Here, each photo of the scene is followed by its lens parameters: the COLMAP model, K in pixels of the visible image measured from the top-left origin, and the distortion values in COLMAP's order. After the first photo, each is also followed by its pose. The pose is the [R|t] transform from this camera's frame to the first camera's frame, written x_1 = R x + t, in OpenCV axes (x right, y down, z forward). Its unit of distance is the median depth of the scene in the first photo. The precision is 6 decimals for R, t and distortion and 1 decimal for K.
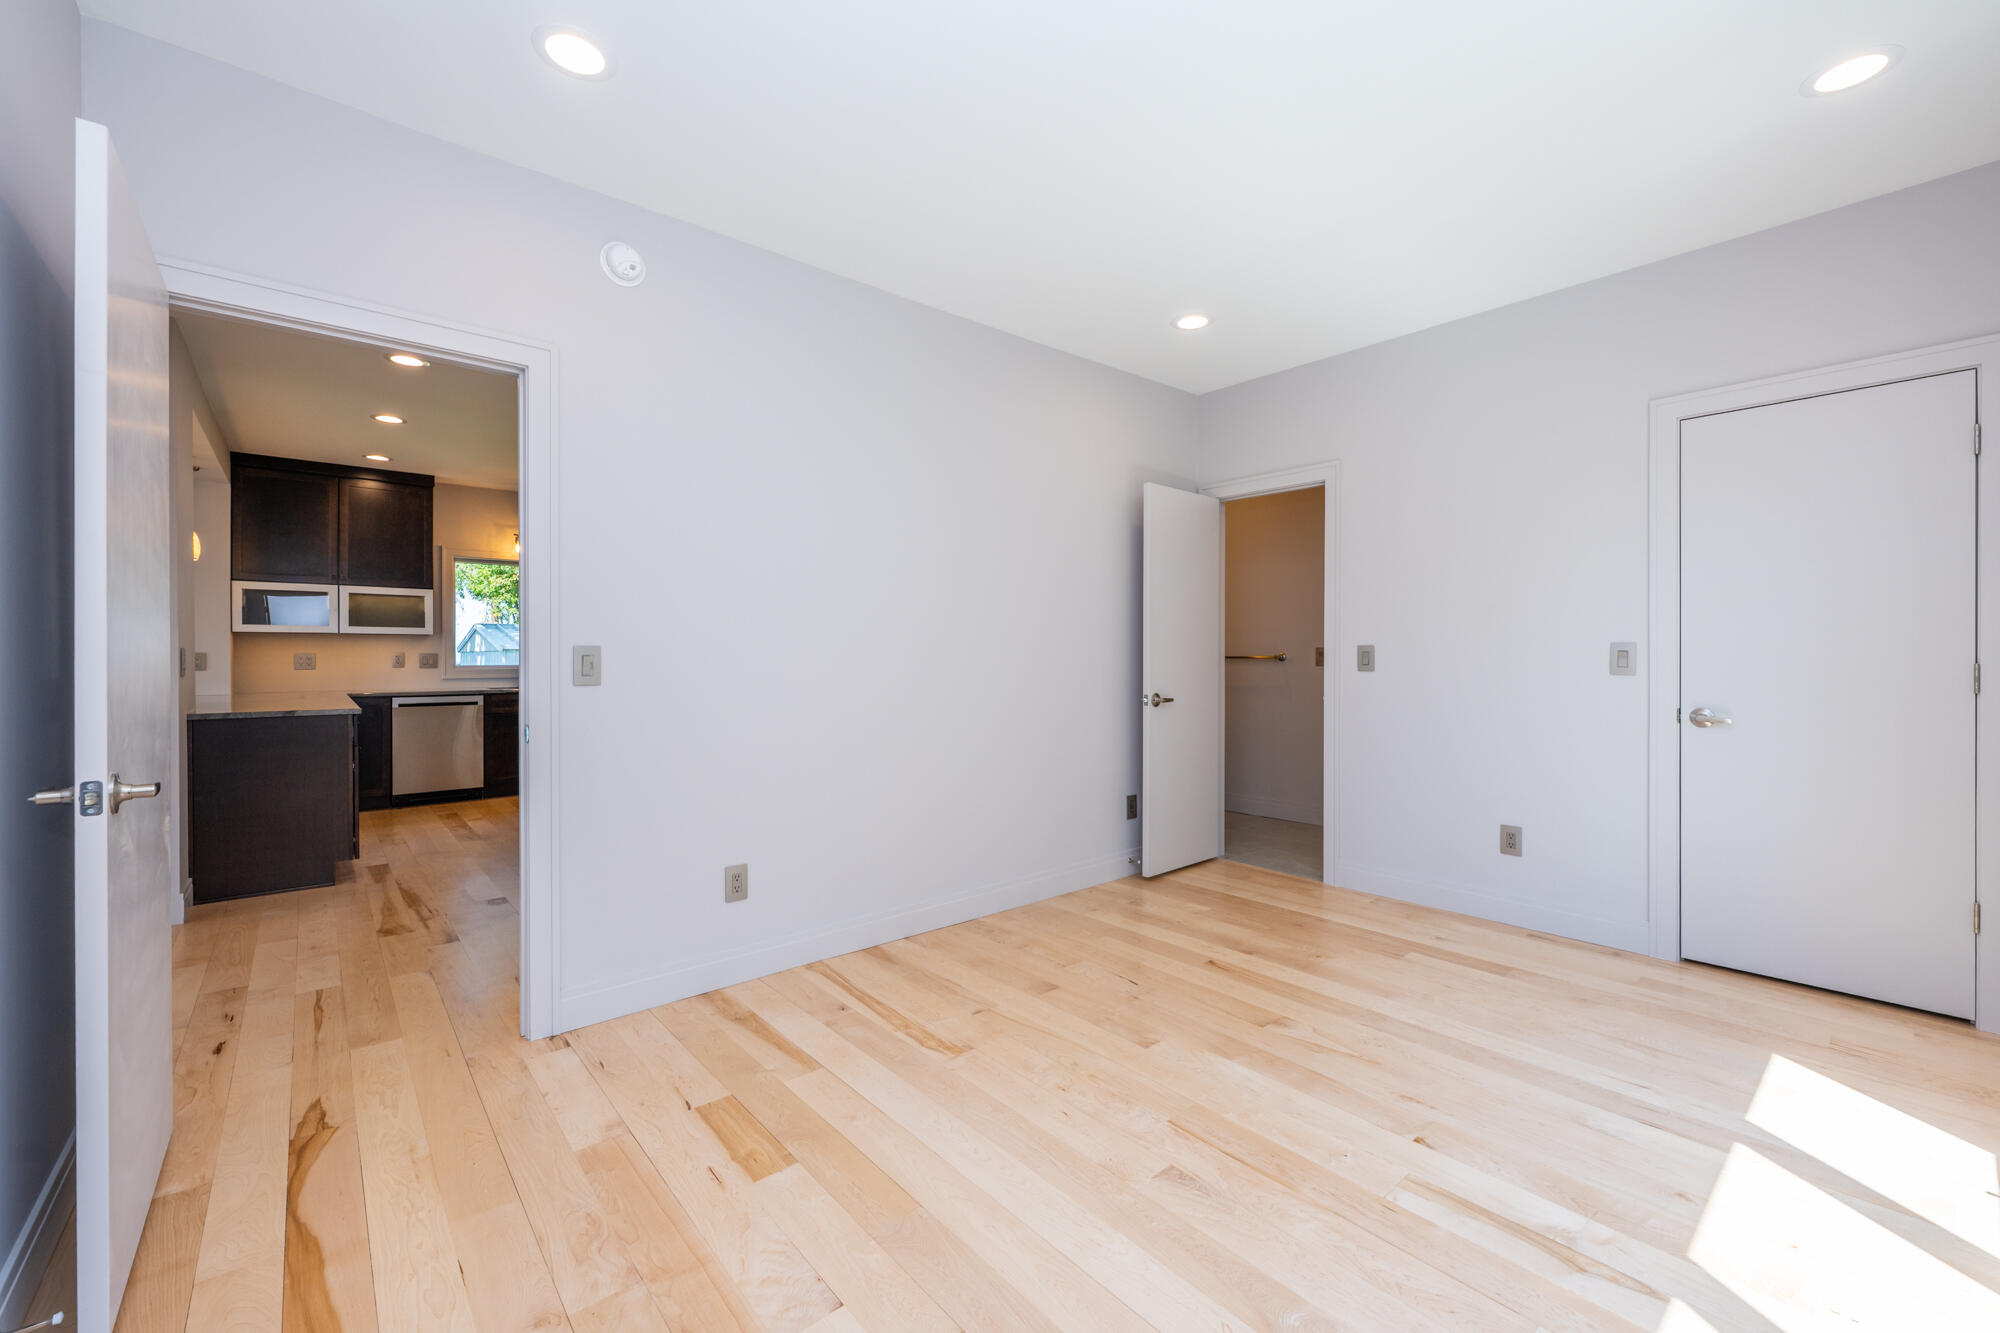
lens RADIAL K [[802.0, 0, 1013.8], [0, 802.0, 663.9], [0, 0, 1]] dist [0.005545, -0.000472]
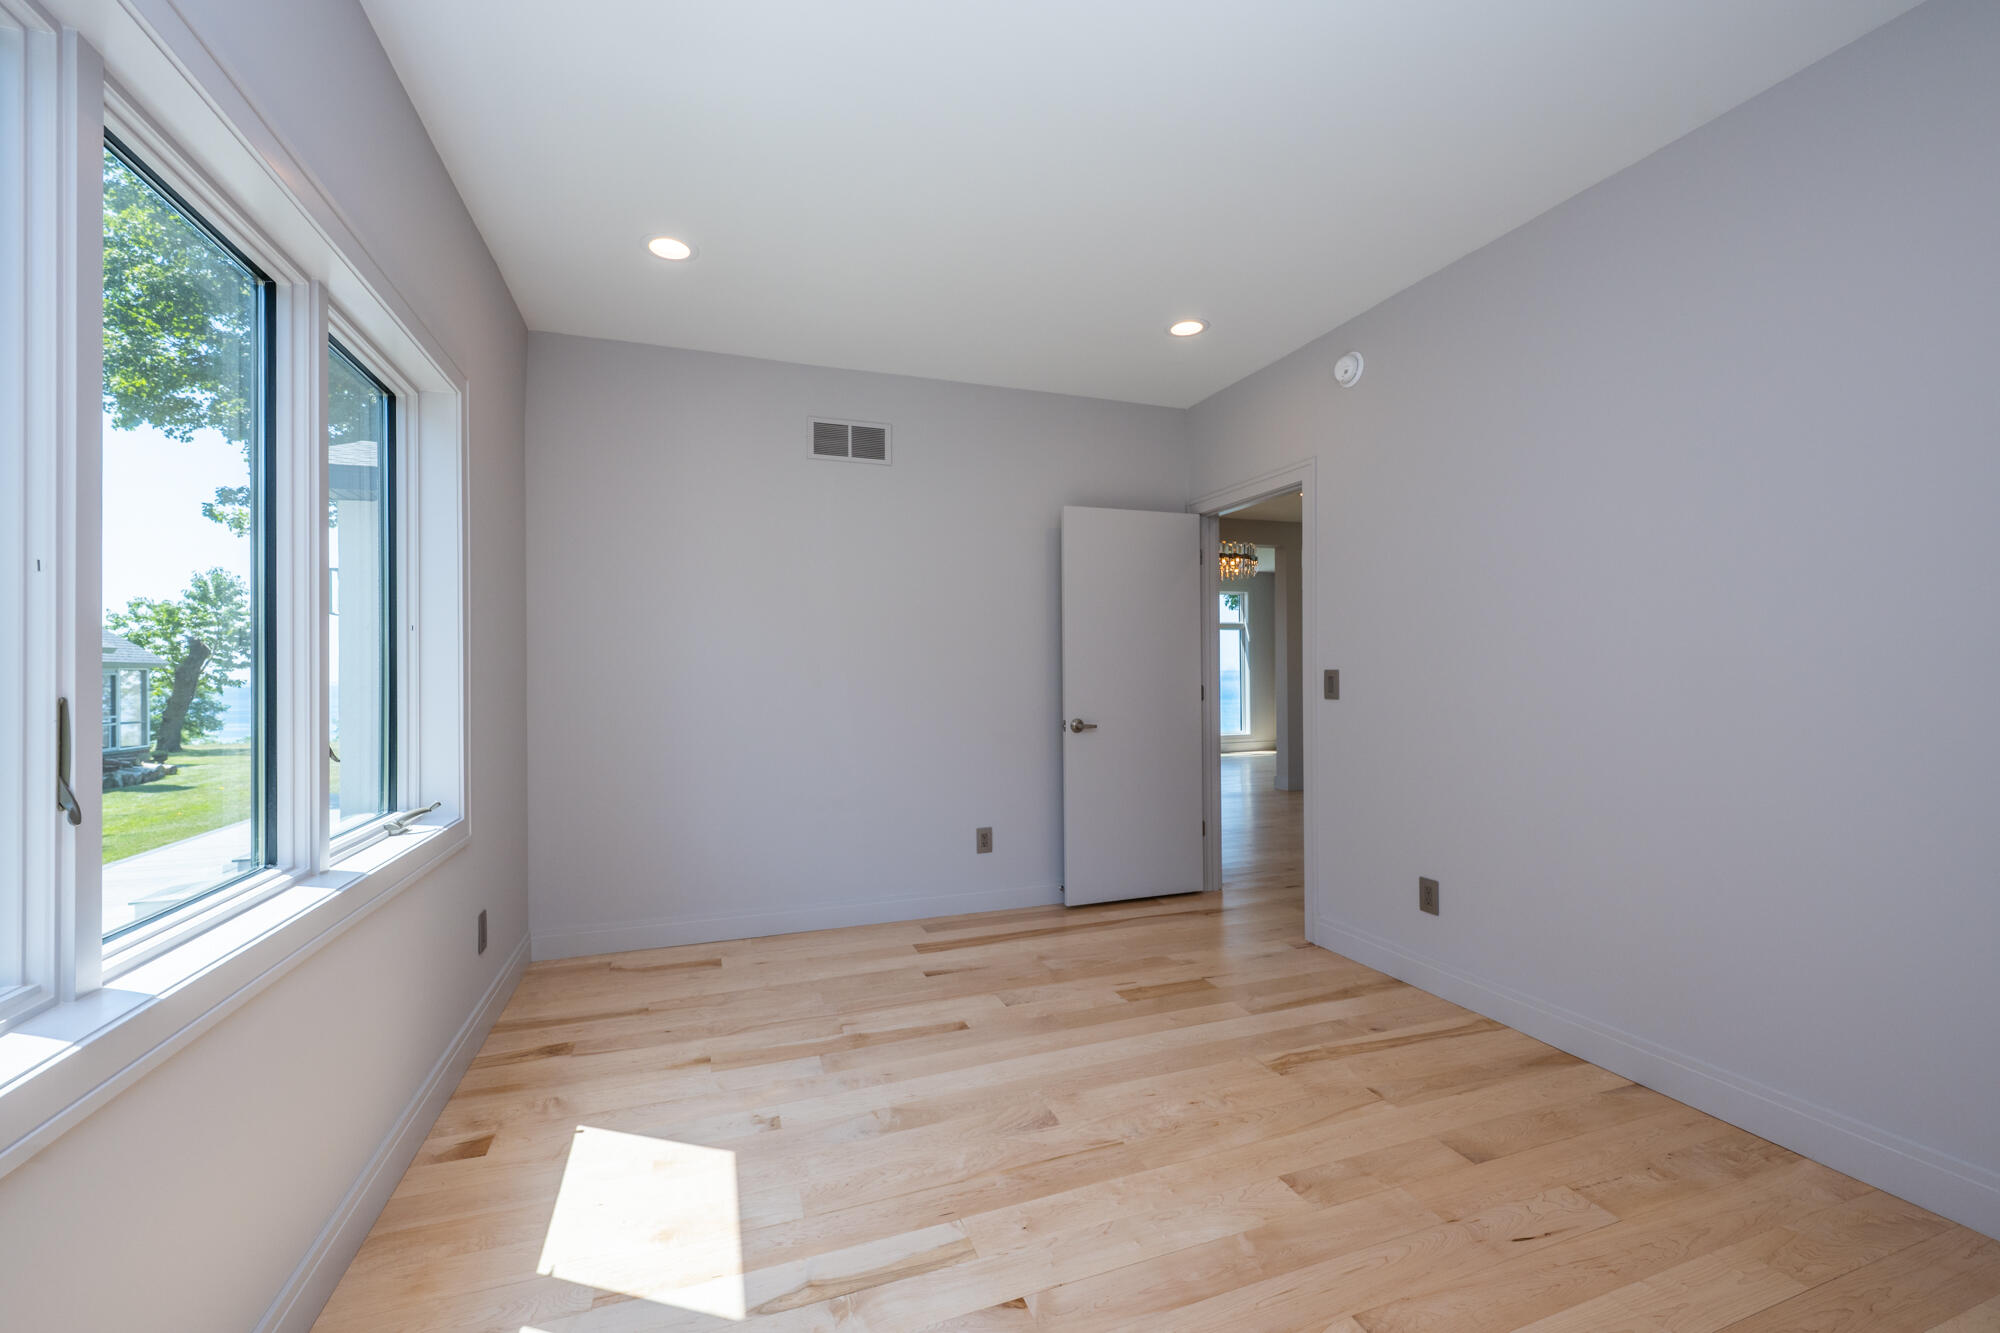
lens RADIAL K [[802.0, 0, 969.6], [0, 802.0, 673.7], [0, 0, 1]] dist [0.005545, -0.000472]
pose [[-0.380233, 0.005838, -0.924872, 0.994618], [0.002320, 0.999983, 0.005358, -0.026102], [0.924888, -0.000109, -0.380240, 0.996029]]
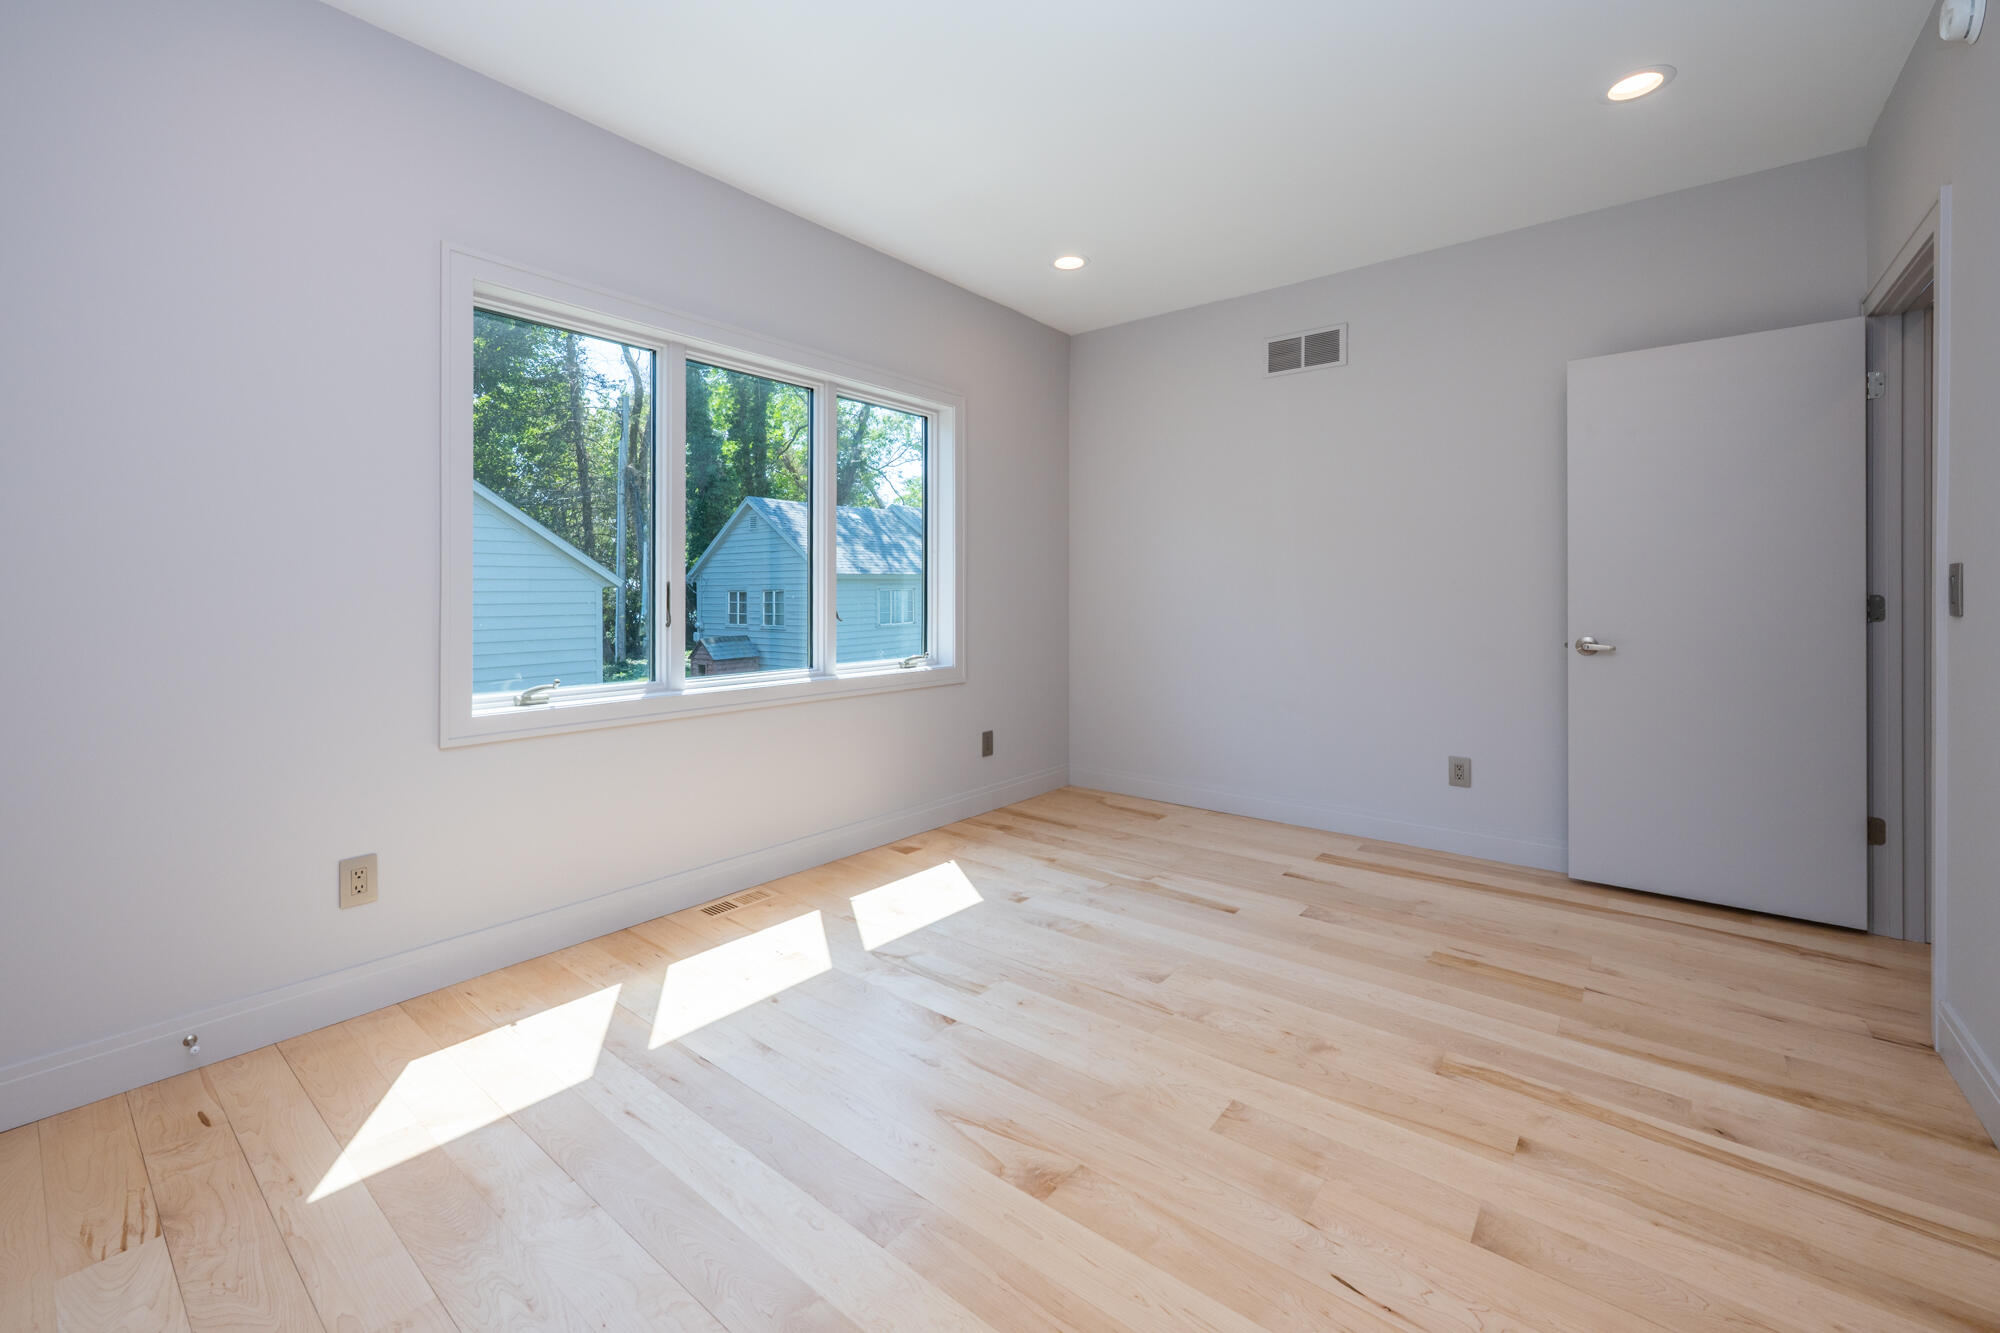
lens RADIAL K [[802.0, 0, 1014.0], [0, 802.0, 597.1], [0, 0, 1]] dist [0.005545, -0.000472]
pose [[-0.984173, 0.002920, -0.177184, 0.485048], [0.001503, 0.999966, 0.008131, 0.003141], [0.177202, 0.007736, -0.984144, 1.659776]]
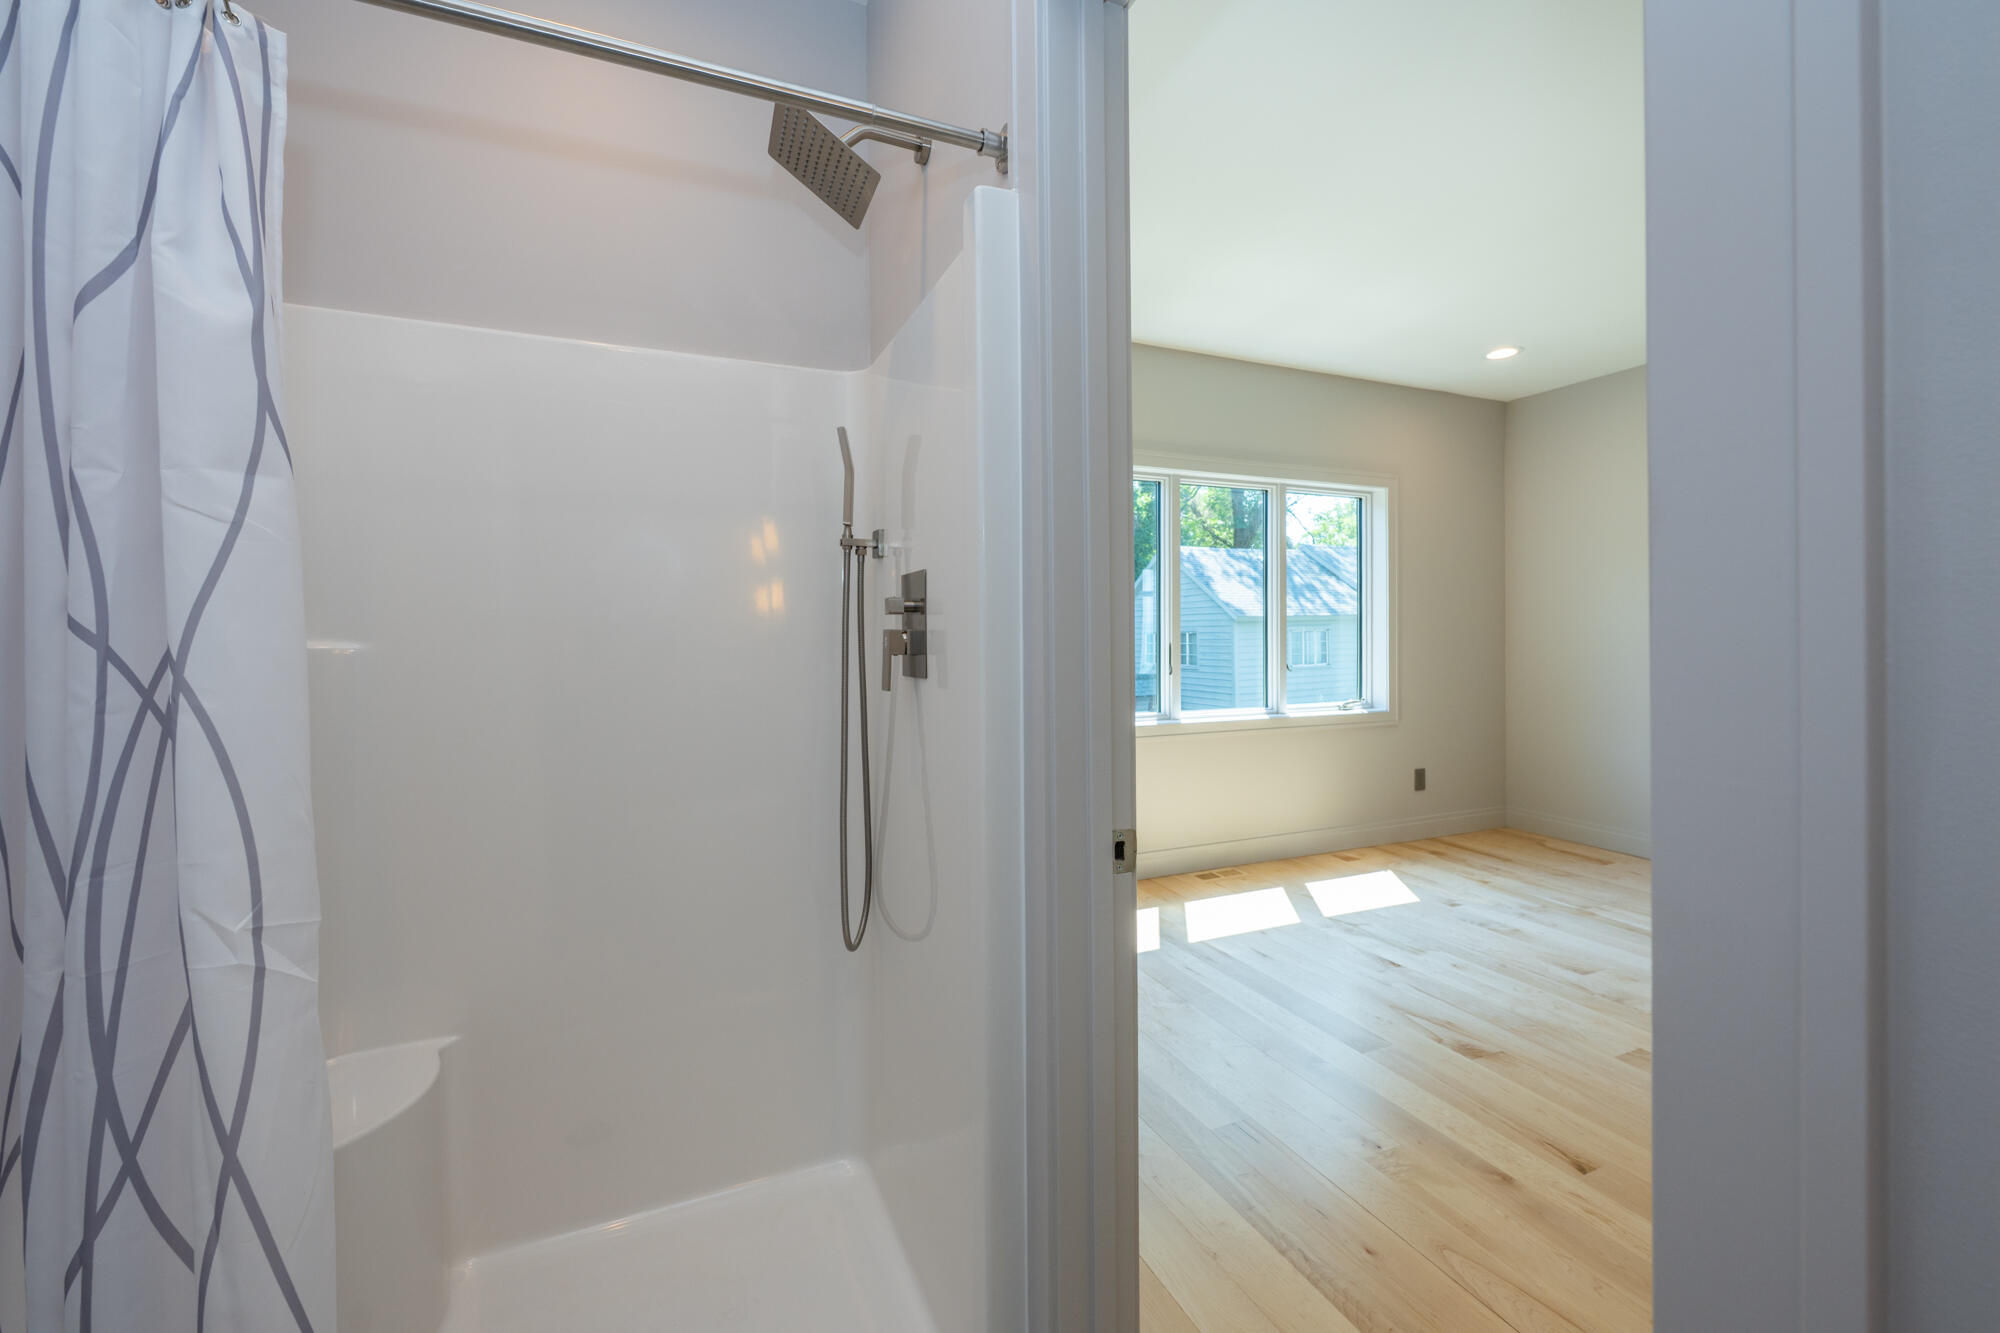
lens RADIAL K [[802.0, 0, 1008.0], [0, 802.0, 638.4], [0, 0, 1]] dist [0.005545, -0.000472]
pose [[-0.949715, 0.007260, 0.313032, 0.574517], [0.010638, 0.999902, 0.009086, -0.041125], [-0.312936, 0.011959, -0.949699, 2.126222]]
